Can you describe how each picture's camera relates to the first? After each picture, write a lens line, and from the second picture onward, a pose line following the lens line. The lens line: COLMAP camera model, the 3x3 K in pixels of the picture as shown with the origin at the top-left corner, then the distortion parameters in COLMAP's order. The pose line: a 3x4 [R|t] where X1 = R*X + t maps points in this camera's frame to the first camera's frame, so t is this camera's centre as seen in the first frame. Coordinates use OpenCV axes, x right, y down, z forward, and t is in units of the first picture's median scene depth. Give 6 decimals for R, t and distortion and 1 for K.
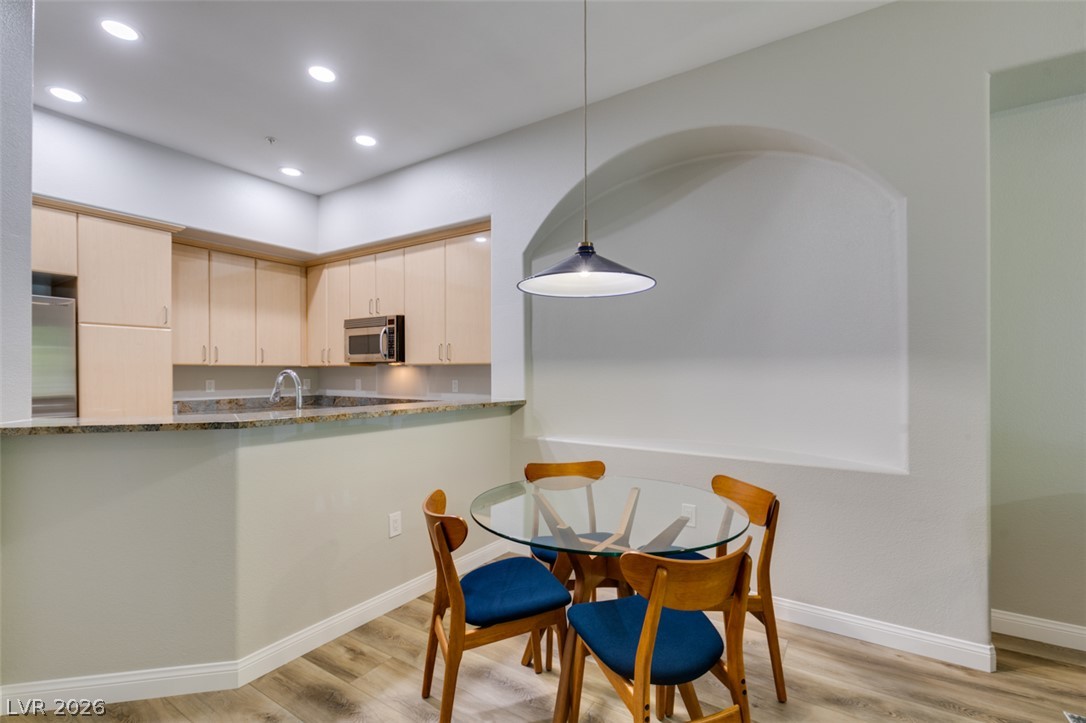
lens RADIAL K [[487.6, 0, 542.8], [0, 487.6, 372.3], [0, 0, 1]] dist [-0.001319, -0.000460]
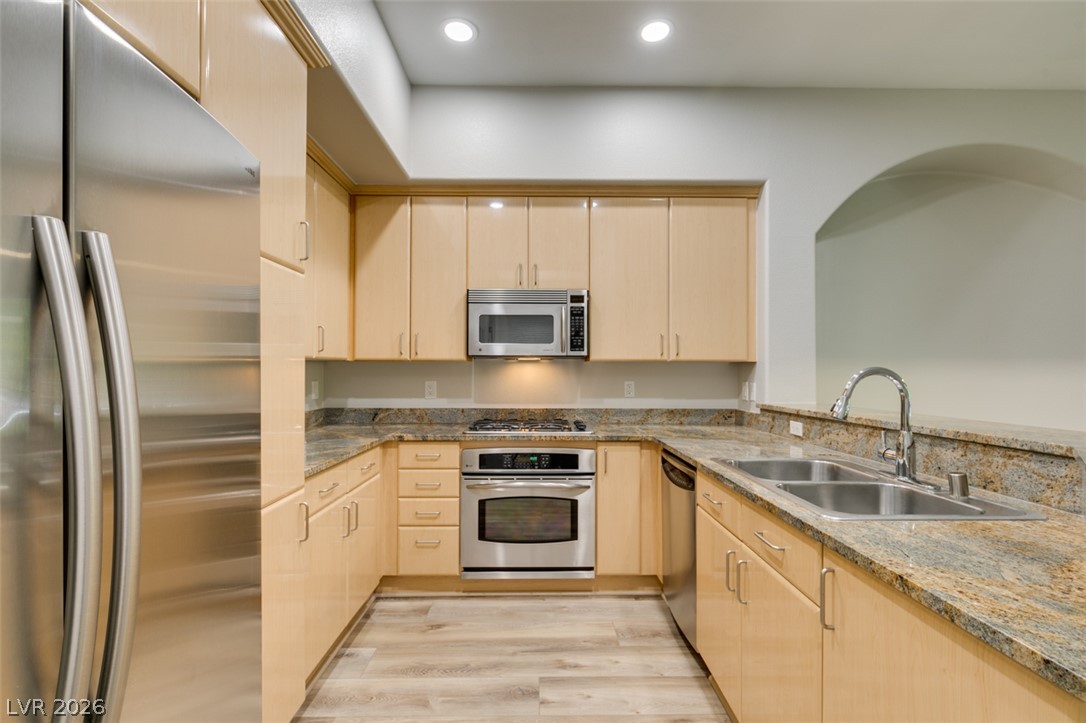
lens RADIAL K [[487.6, 0, 543.1], [0, 487.6, 366.3], [0, 0, 1]] dist [-0.001319, -0.000460]
pose [[0.832377, 0.007564, 0.554158, -0.743107], [-0.002900, 0.999953, -0.009293, -0.000056], [-0.554202, 0.006129, 0.832360, 0.446824]]
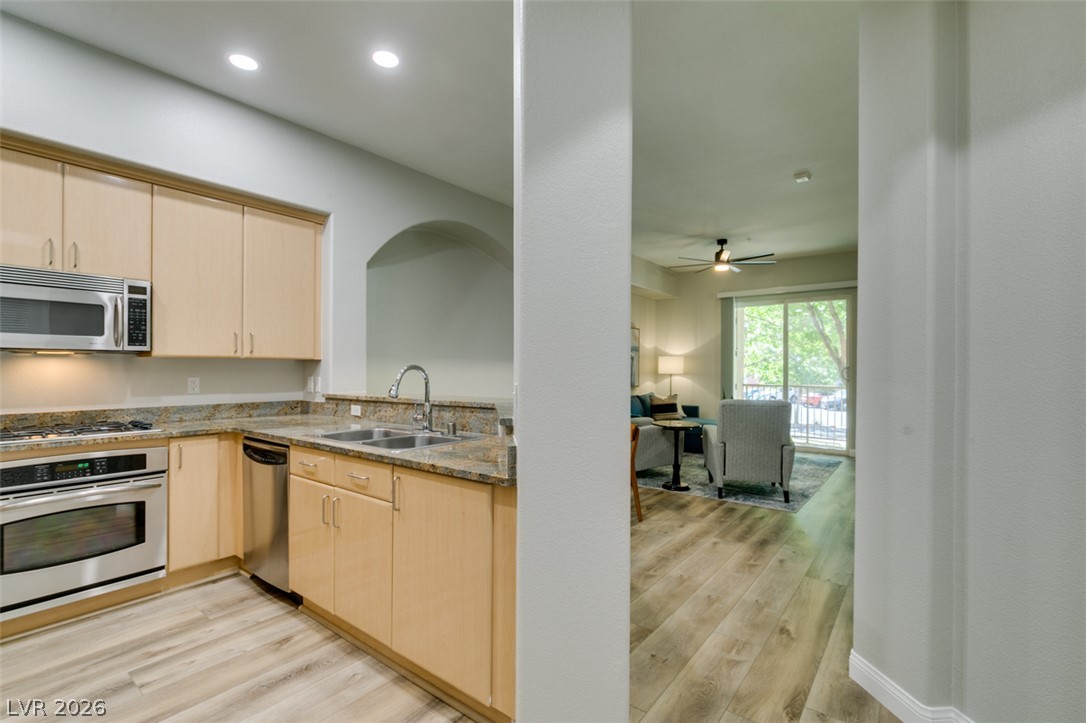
lens RADIAL K [[487.6, 0, 538.3], [0, 487.6, 366.4], [0, 0, 1]] dist [-0.001319, -0.000460]
pose [[0.093799, 0.004321, 0.995582, -0.917165], [-0.002031, 0.999989, -0.004148, 0.000720], [-0.995589, -0.001632, 0.093807, 0.402737]]
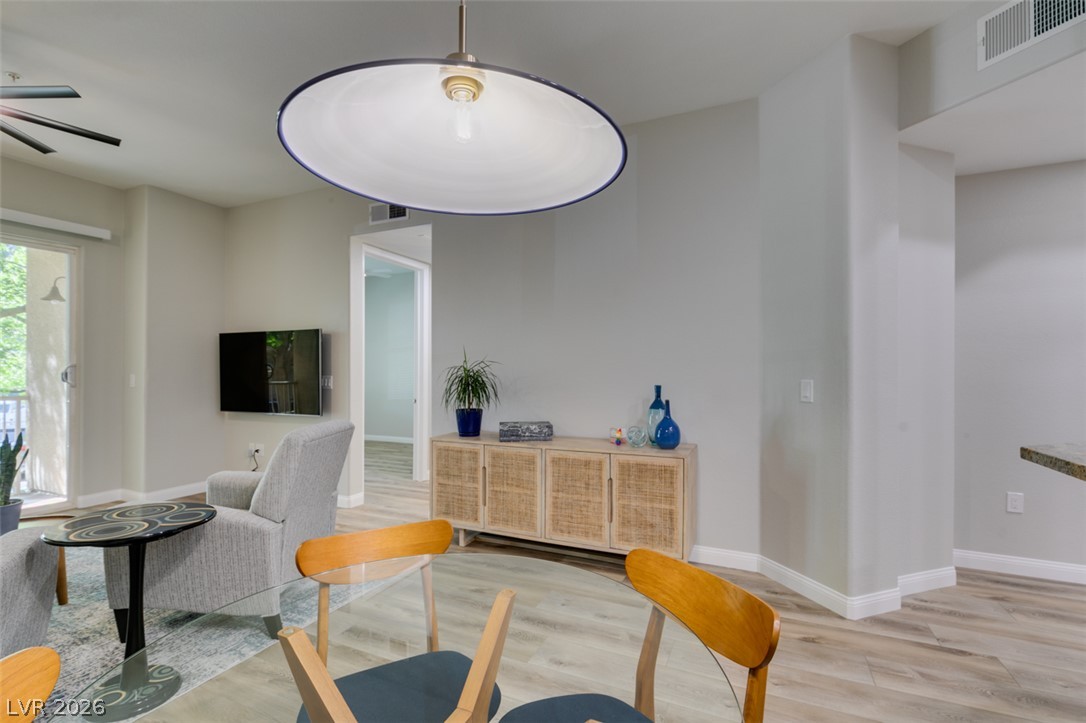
lens RADIAL K [[487.6, 0, 542.2], [0, 487.6, 366.3], [0, 0, 1]] dist [-0.001319, -0.000460]
pose [[-0.989295, -0.002360, -0.145911, 0.035709], [-0.001850, 0.999992, -0.003627, -0.000462], [0.145919, -0.003318, -0.989291, 0.666416]]
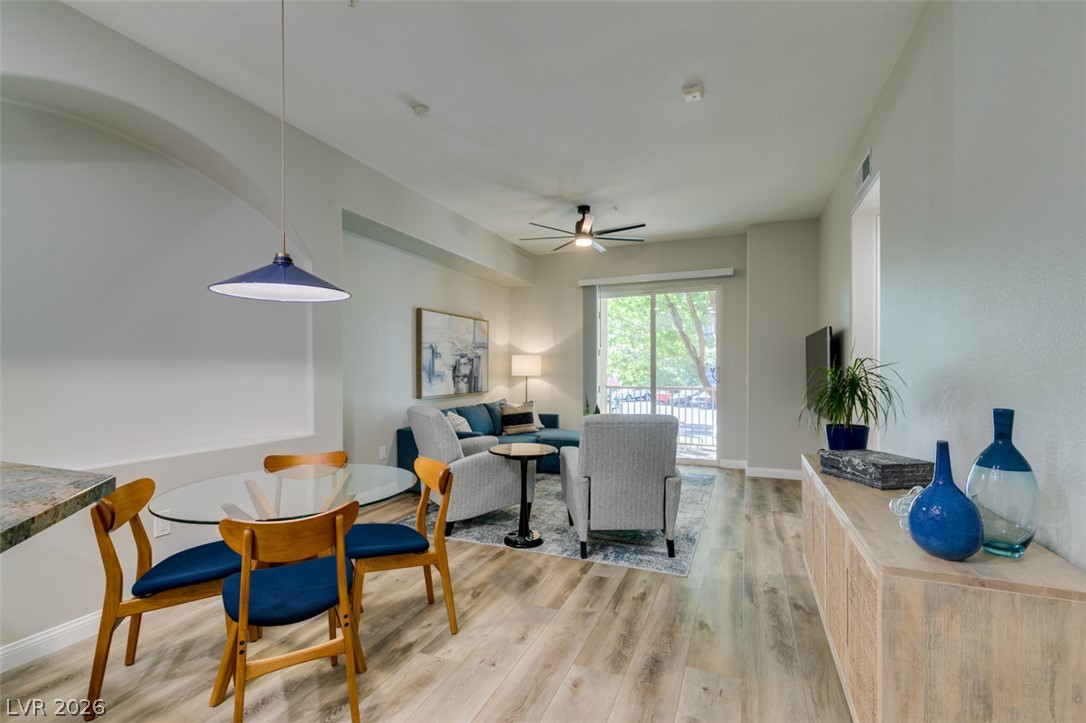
lens RADIAL K [[487.6, 0, 538.5], [0, 487.6, 367.5], [0, 0, 1]] dist [-0.001319, -0.000460]
pose [[-0.172059, 0.004091, 0.985078, -0.509565], [0.004716, 0.999983, -0.003329, -0.001528], [-0.985075, 0.004073, -0.172076, 0.292927]]
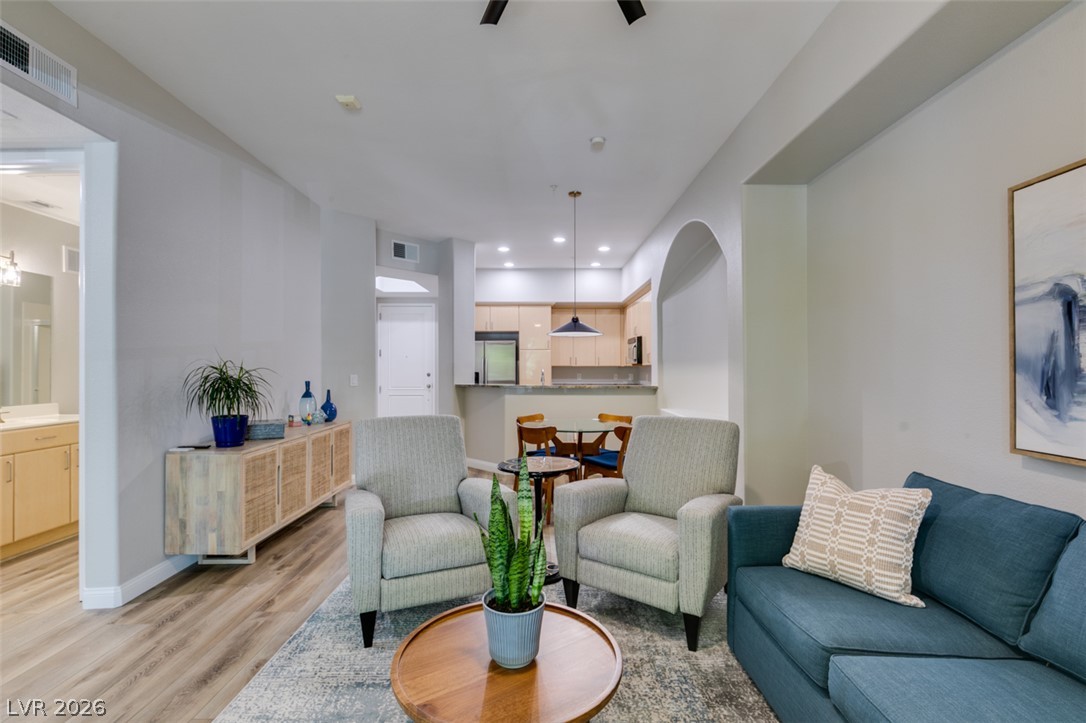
lens RADIAL K [[487.6, 0, 542.8], [0, 487.6, 361.6], [0, 0, 1]] dist [-0.001319, -0.000460]
pose [[0.553828, -0.013802, -0.832517, 0.935673], [-0.000940, 0.999852, -0.017202, 0.000833], [0.832631, 0.010310, 0.553733, -0.219269]]
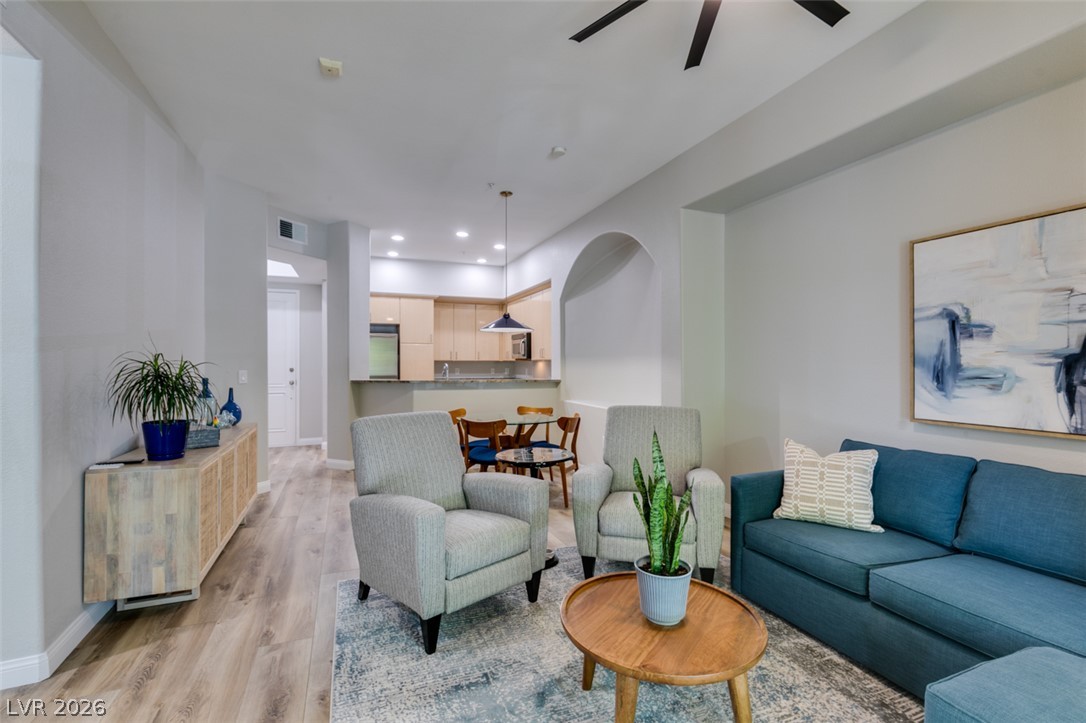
lens RADIAL K [[487.6, 0, 540.9], [0, 487.6, 356.7], [0, 0, 1]] dist [-0.001319, -0.000460]
pose [[0.816851, -0.008141, -0.576791, 0.776213], [-0.001259, 0.999873, -0.015894, 0.000199], [0.576847, 0.013709, 0.816737, -0.433521]]
